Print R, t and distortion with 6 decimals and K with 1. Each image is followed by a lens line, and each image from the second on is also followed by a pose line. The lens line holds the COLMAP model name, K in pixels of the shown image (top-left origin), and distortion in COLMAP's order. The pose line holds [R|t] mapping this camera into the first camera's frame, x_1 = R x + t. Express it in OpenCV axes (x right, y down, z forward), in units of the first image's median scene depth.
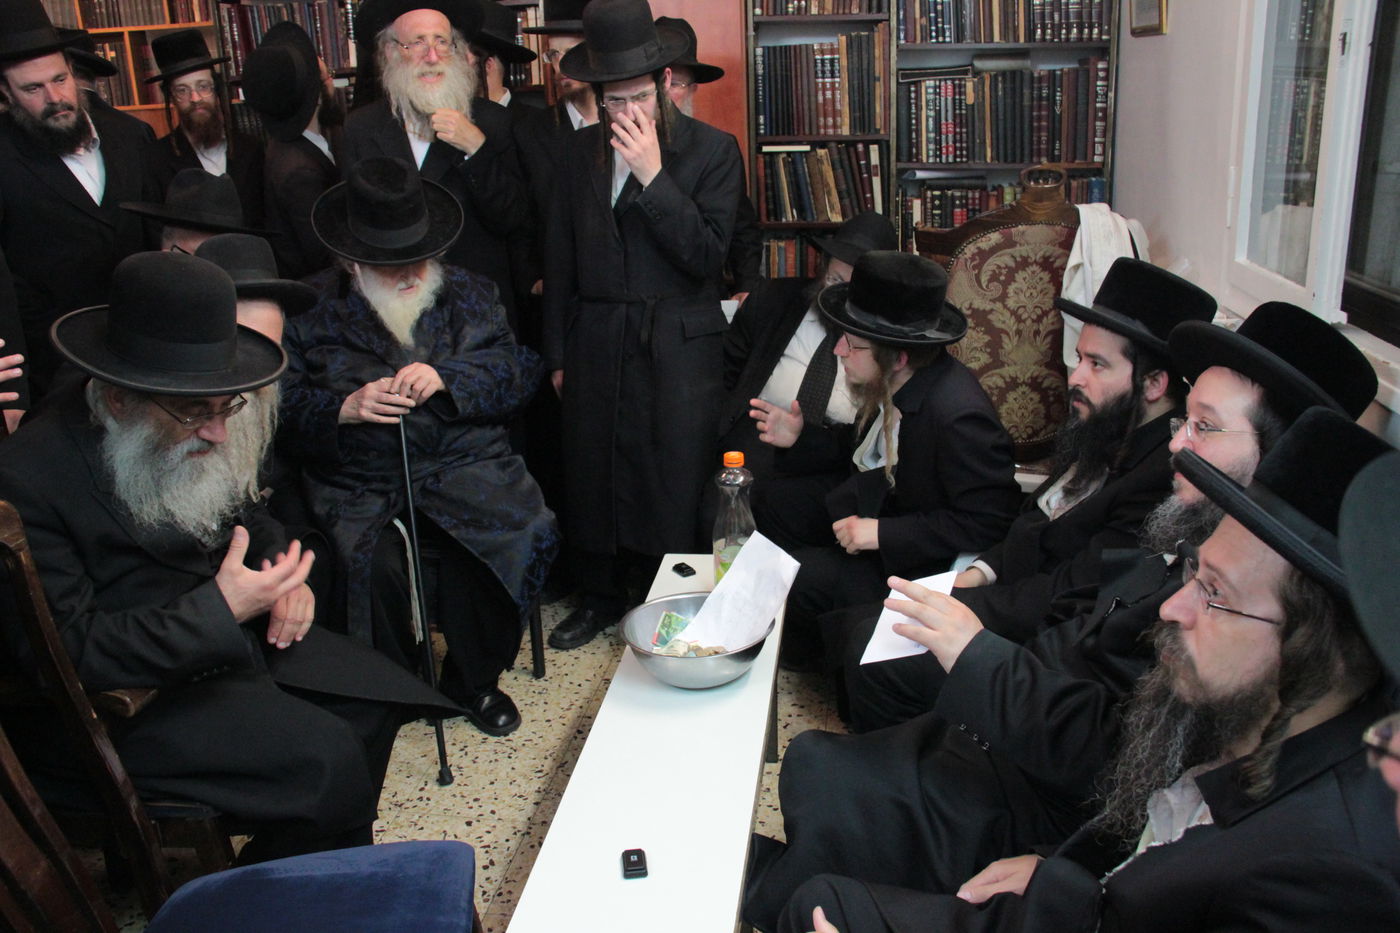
lens RADIAL K [[1138.2, 0, 724.2], [0, 1138.2, 465.9], [0, 0, 1]] dist [-0.193088, 0.135441]
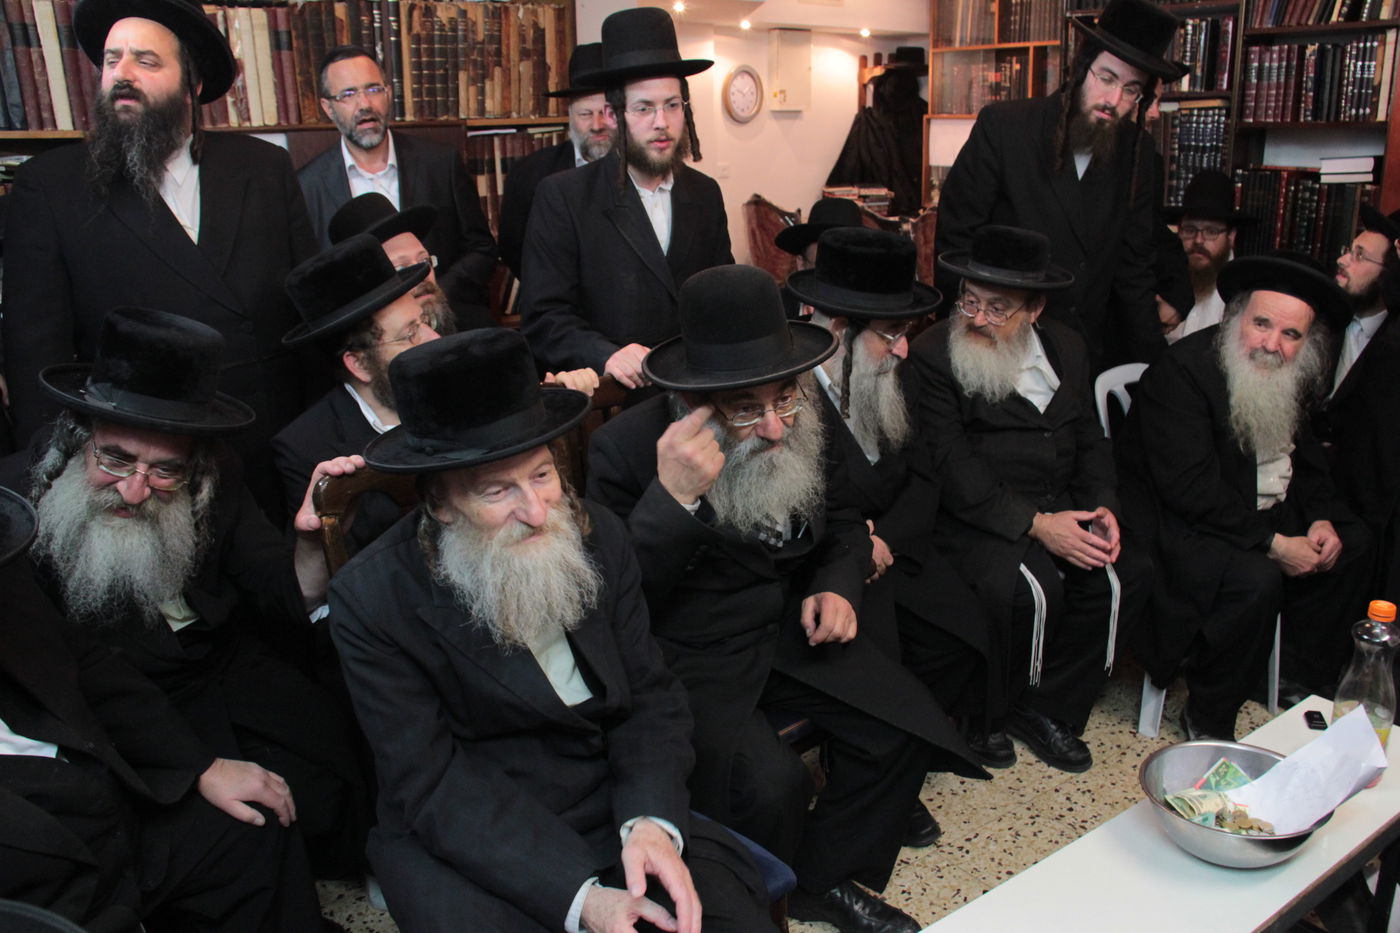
lens RADIAL K [[1138.2, 0, 736.9], [0, 1138.2, 472.6], [0, 0, 1]] dist [-0.193088, 0.135441]
pose [[0.694877, 0.219541, -0.684798, 0.167981], [-0.221923, 0.971248, 0.086185, -0.055832], [0.684030, 0.092084, 0.723619, 0.116686]]
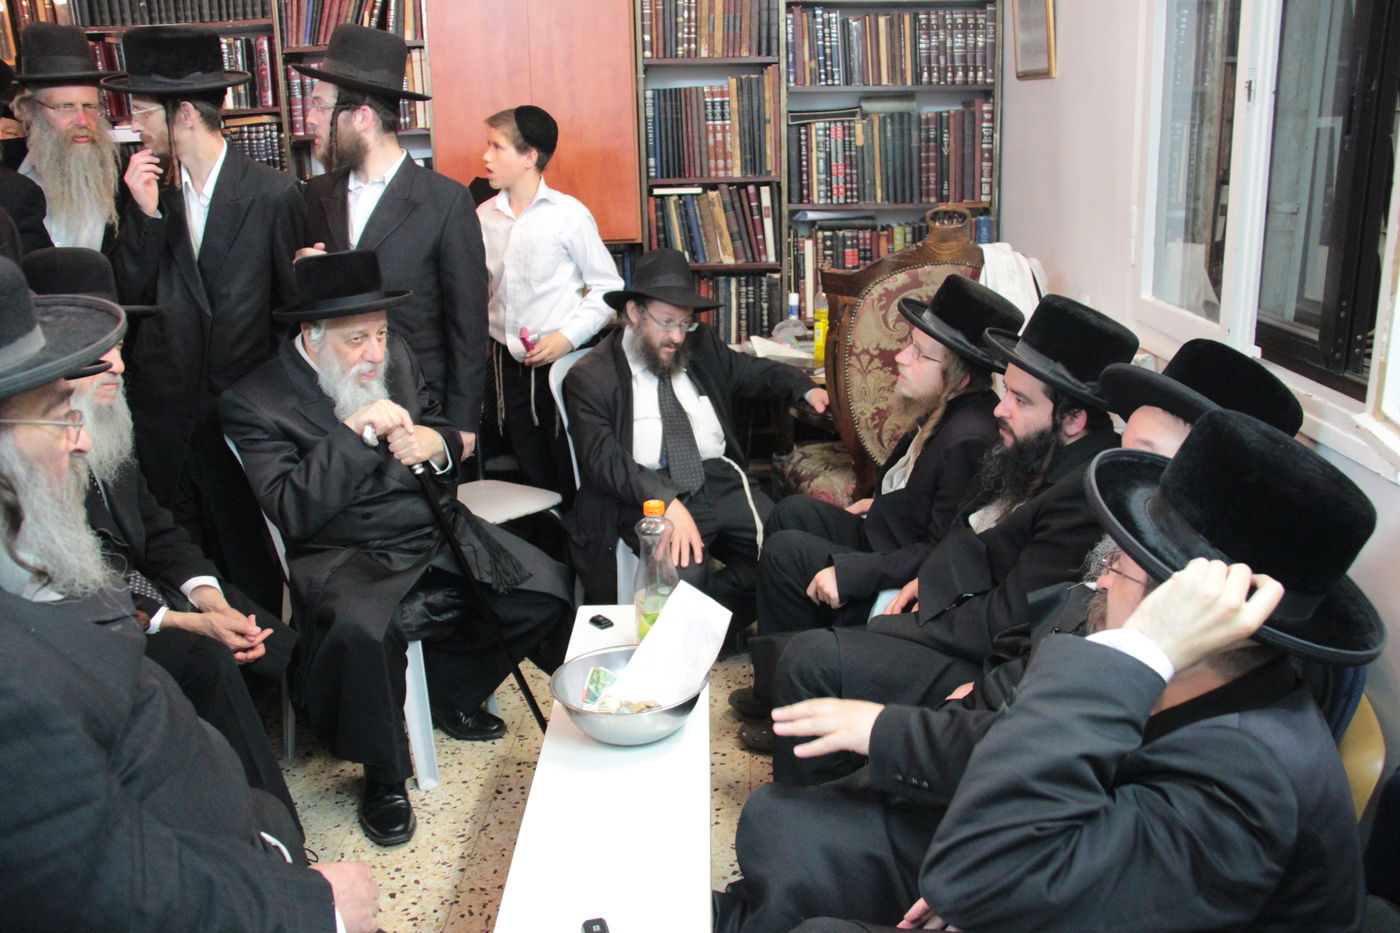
lens RADIAL K [[1138.2, 0, 716.7], [0, 1138.2, 466.7], [0, 0, 1]] dist [-0.193088, 0.135441]
pose [[0.993184, -0.027508, 0.113266, -0.045172], [0.031314, 0.998999, -0.031956, -0.007572], [-0.112273, 0.035285, 0.993051, 0.015769]]
